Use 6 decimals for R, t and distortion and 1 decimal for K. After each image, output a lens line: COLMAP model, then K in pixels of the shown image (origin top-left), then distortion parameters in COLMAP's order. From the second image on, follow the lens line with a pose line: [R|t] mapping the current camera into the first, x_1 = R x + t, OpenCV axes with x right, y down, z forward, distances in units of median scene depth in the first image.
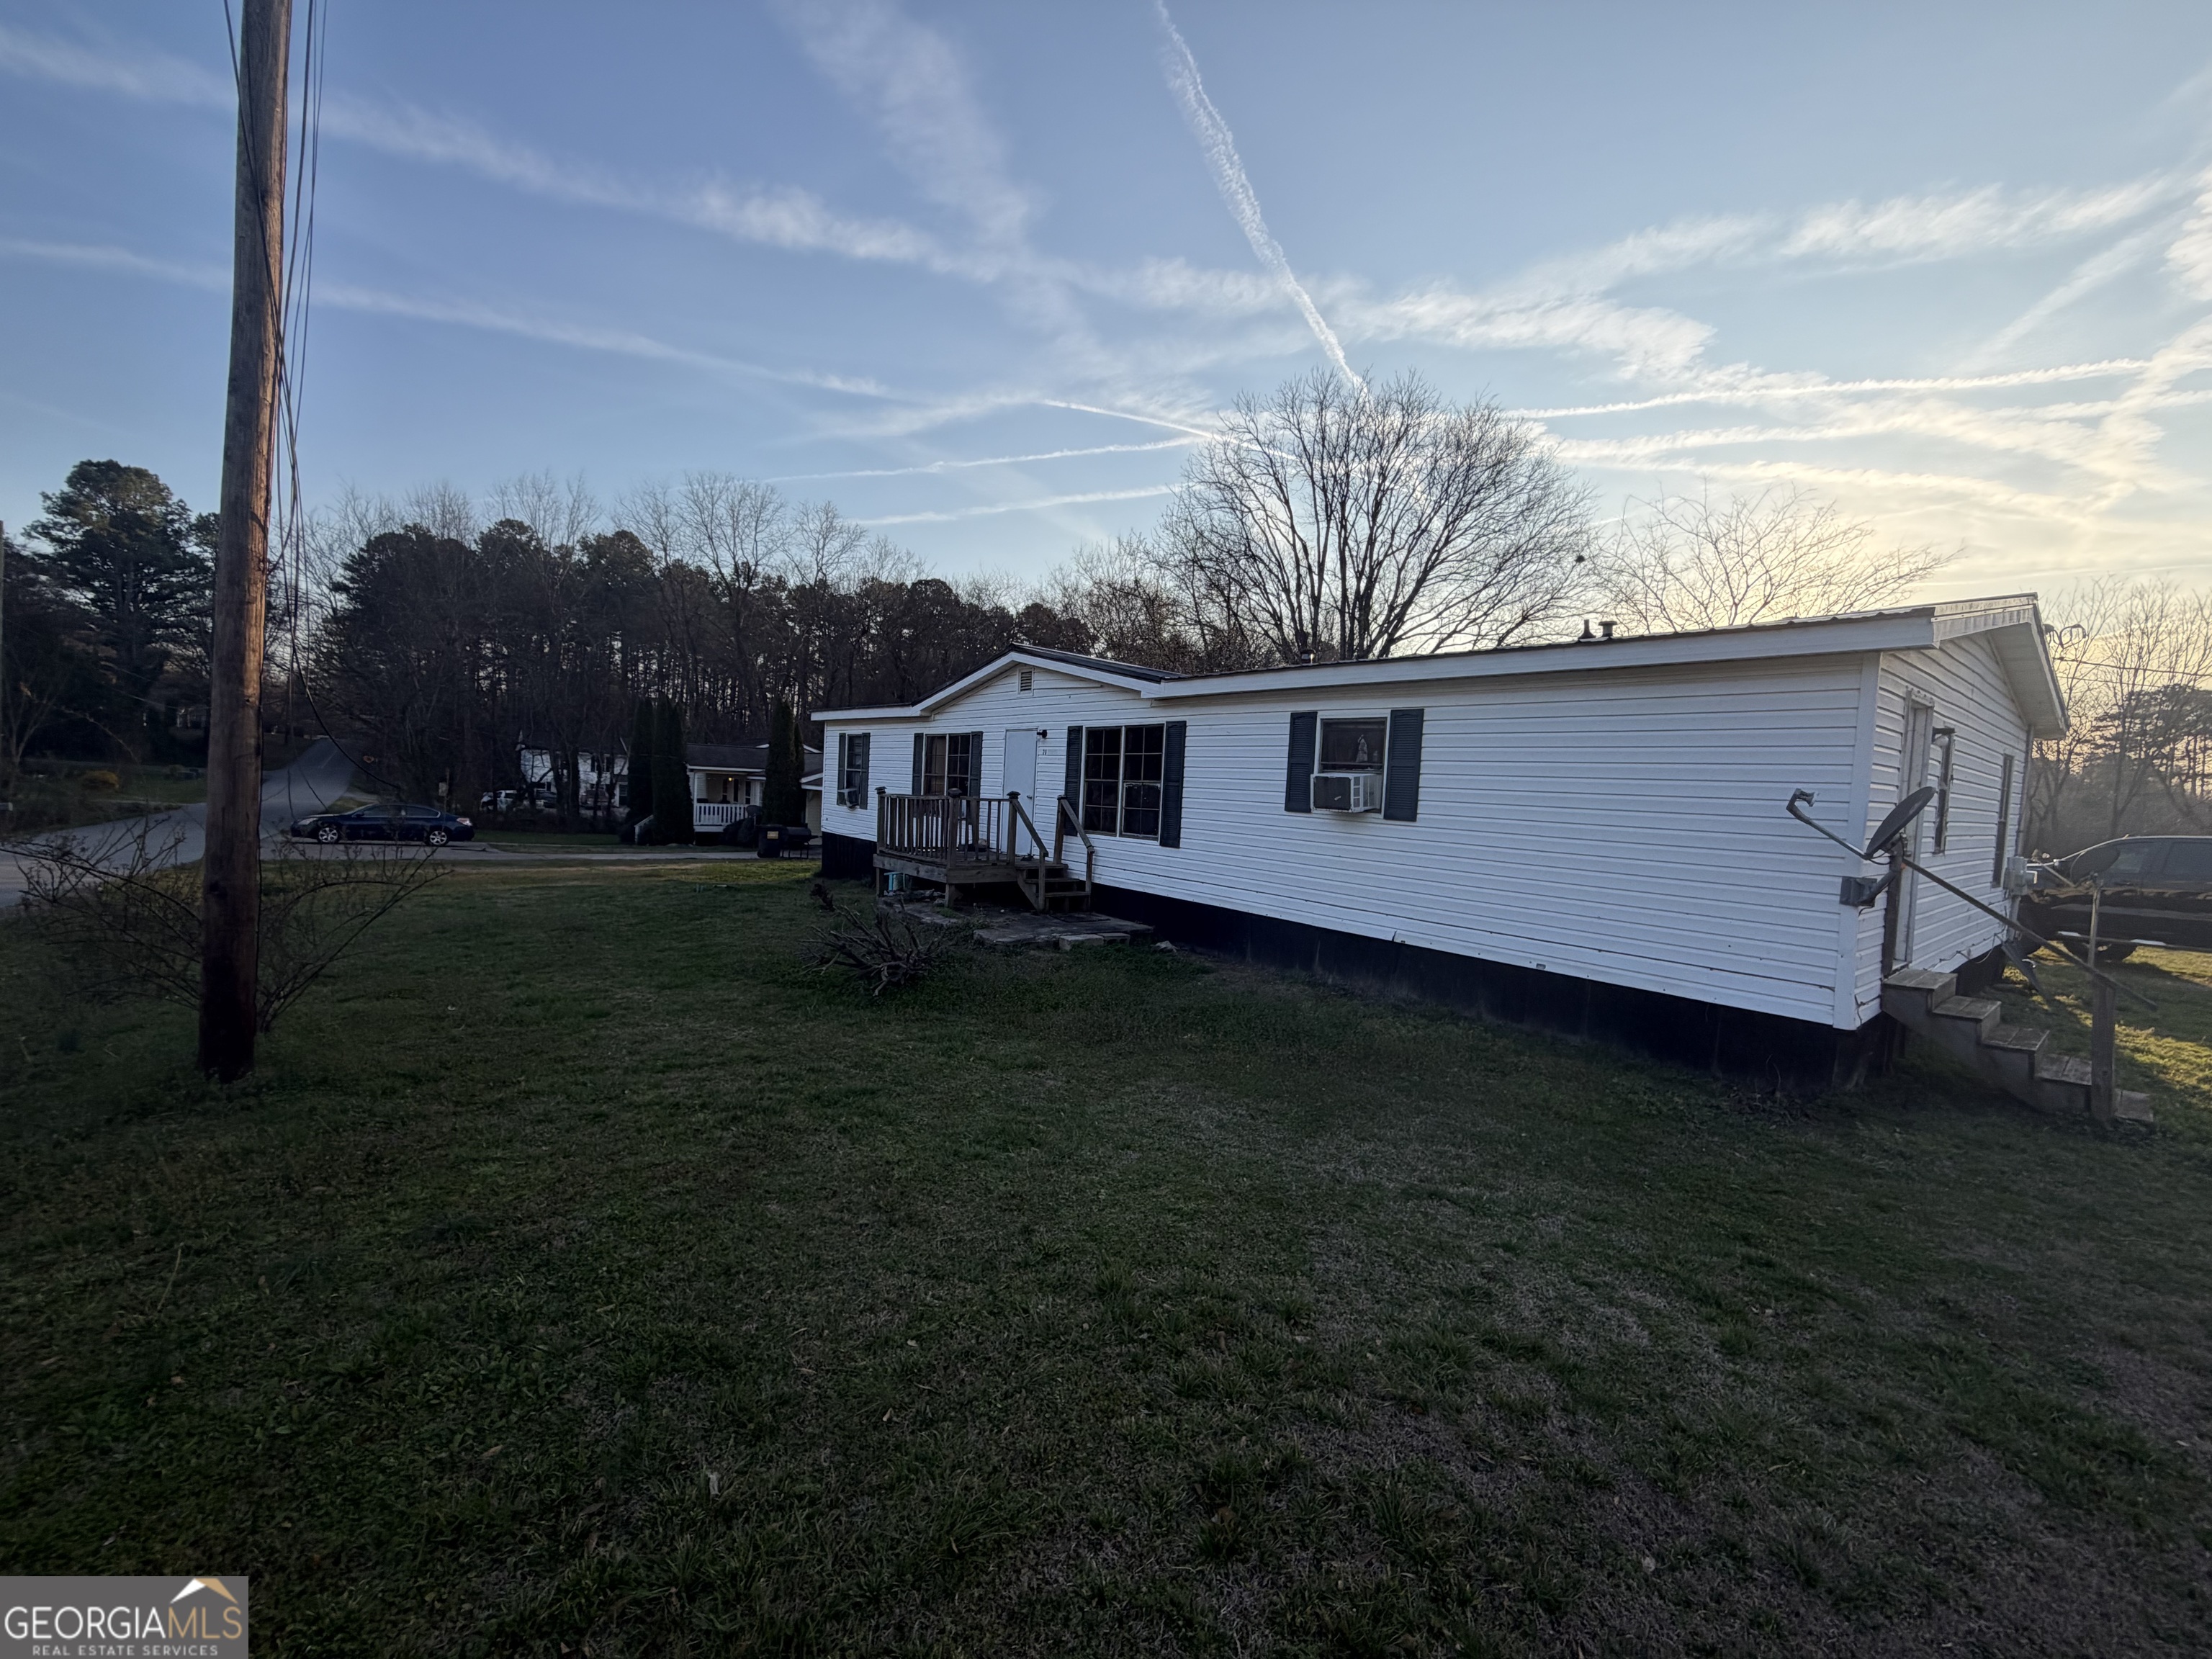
lens RADIAL K [[881.7, 0, 1107.1], [0, 881.7, 813.1], [0, 0, 1]] dist [0.000372, -0.000539]
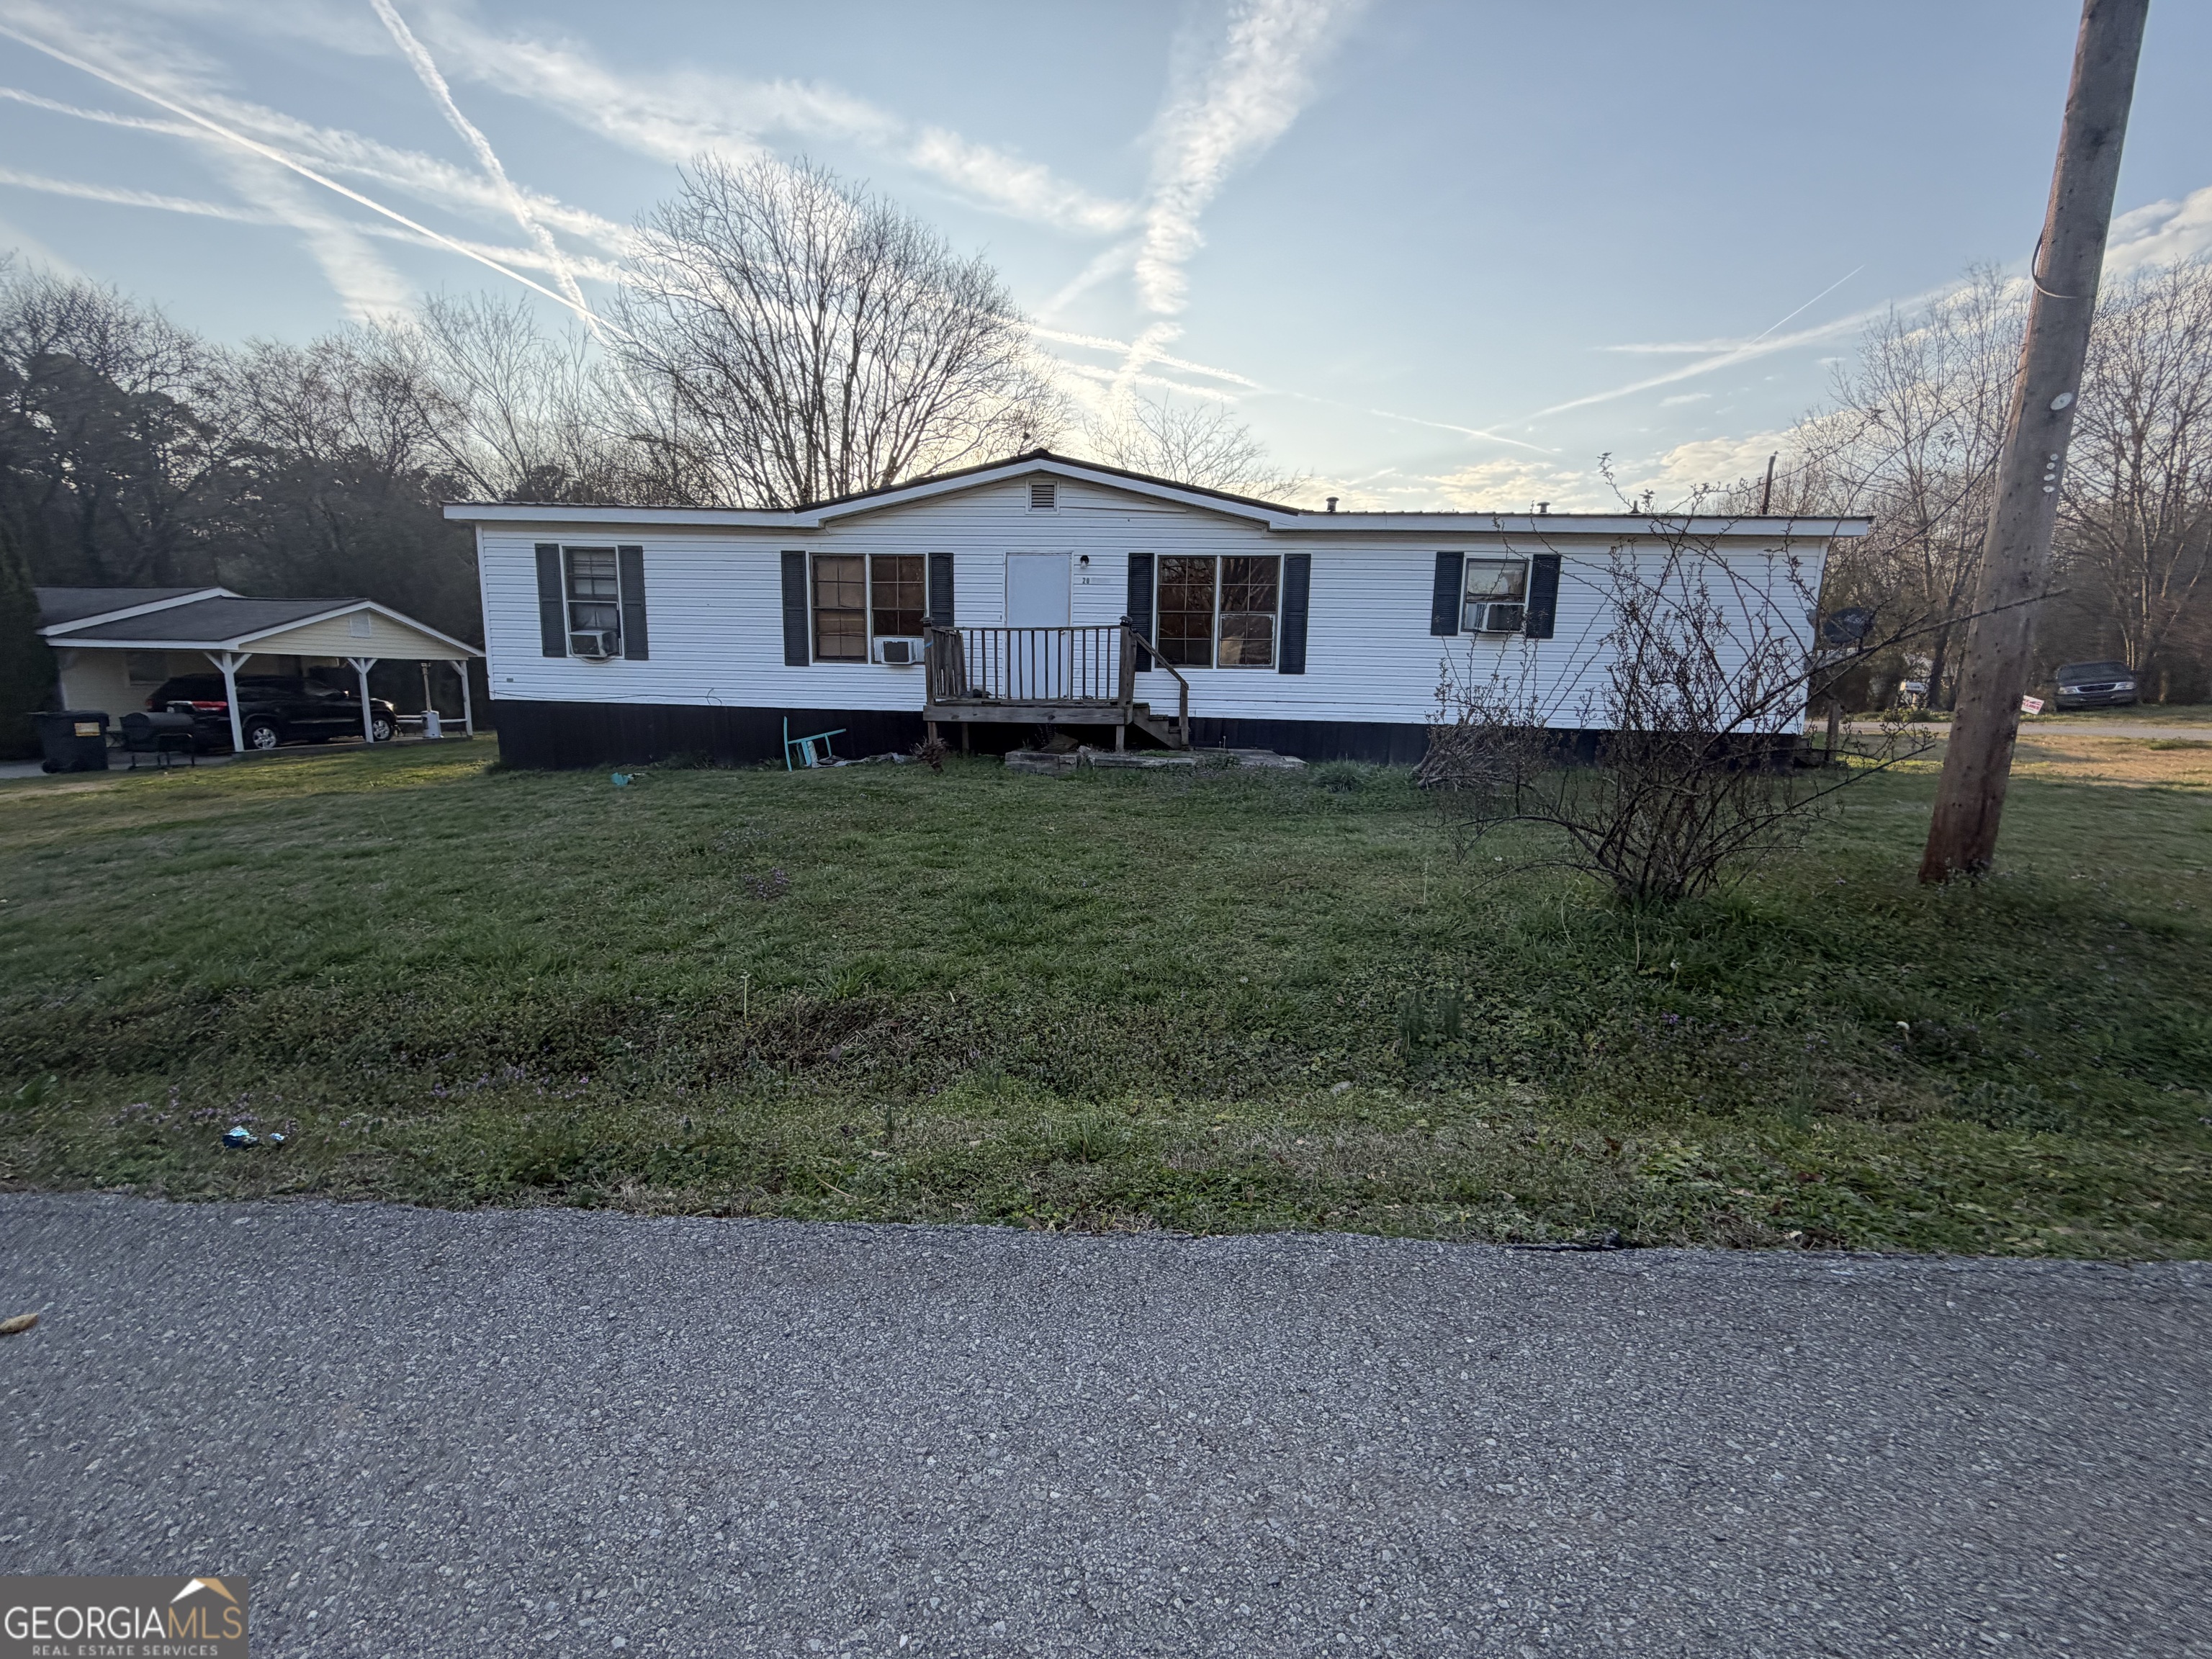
lens RADIAL K [[881.7, 0, 1100.7], [0, 881.7, 832.1], [0, 0, 1]] dist [0.000372, -0.000539]
pose [[0.679413, -0.155907, 0.717002, -0.814887], [0.035084, 0.982951, 0.180491, 0.023123], [-0.732917, -0.097472, 0.673299, 0.387870]]
